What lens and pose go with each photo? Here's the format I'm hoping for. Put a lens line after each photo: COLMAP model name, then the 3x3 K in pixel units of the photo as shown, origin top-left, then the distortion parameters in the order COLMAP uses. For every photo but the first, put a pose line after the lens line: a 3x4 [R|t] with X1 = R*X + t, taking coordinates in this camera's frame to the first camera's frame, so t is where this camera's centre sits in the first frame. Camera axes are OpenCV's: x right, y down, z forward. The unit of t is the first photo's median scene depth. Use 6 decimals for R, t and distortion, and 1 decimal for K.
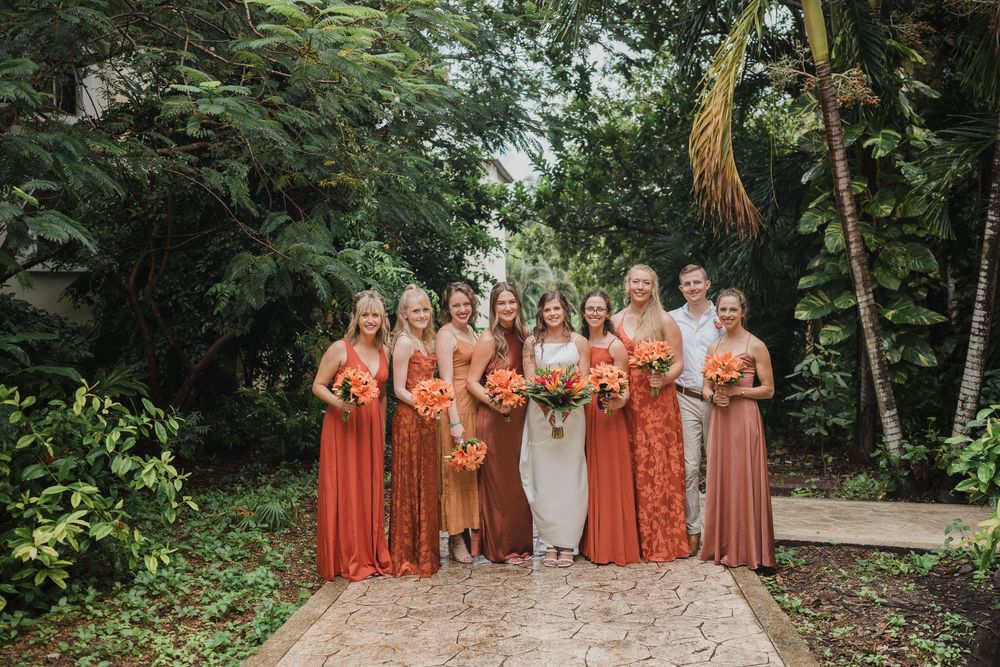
lens RADIAL K [[1004.9, 0, 499.1], [0, 1004.9, 335.7], [0, 0, 1]] dist [-0.047904, 0.000000]
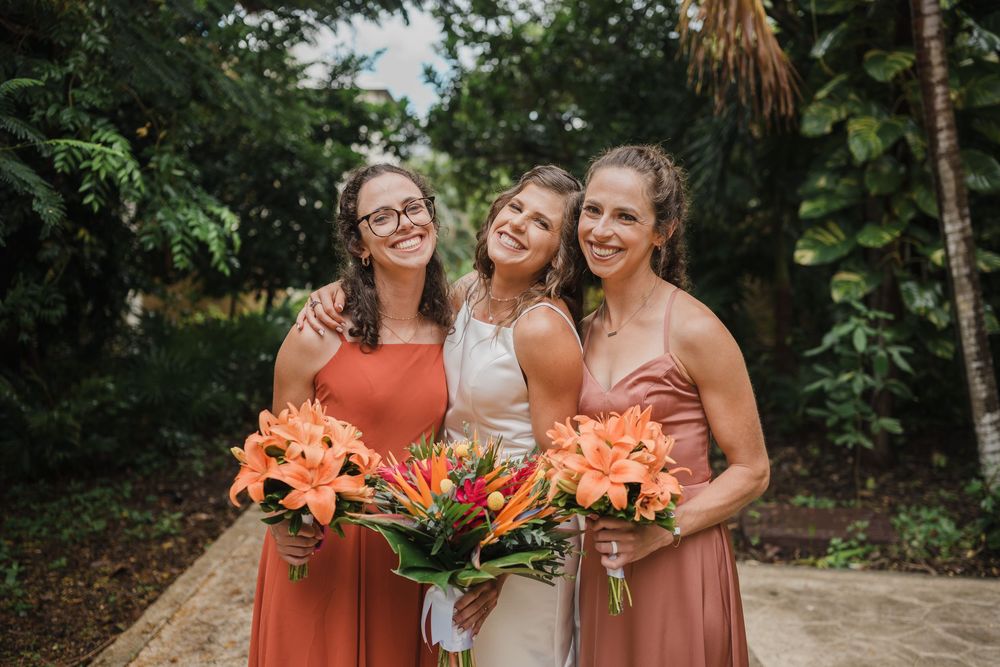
lens RADIAL K [[1004.9, 0, 500.6], [0, 1004.9, 333.8], [0, 0, 1]] dist [-0.047904, 0.000000]
pose [[0.994917, -0.002994, 0.100654, 0.029321], [-0.001977, 0.998784, 0.049258, -0.001478], [-0.100679, -0.049207, 0.993701, 0.346878]]
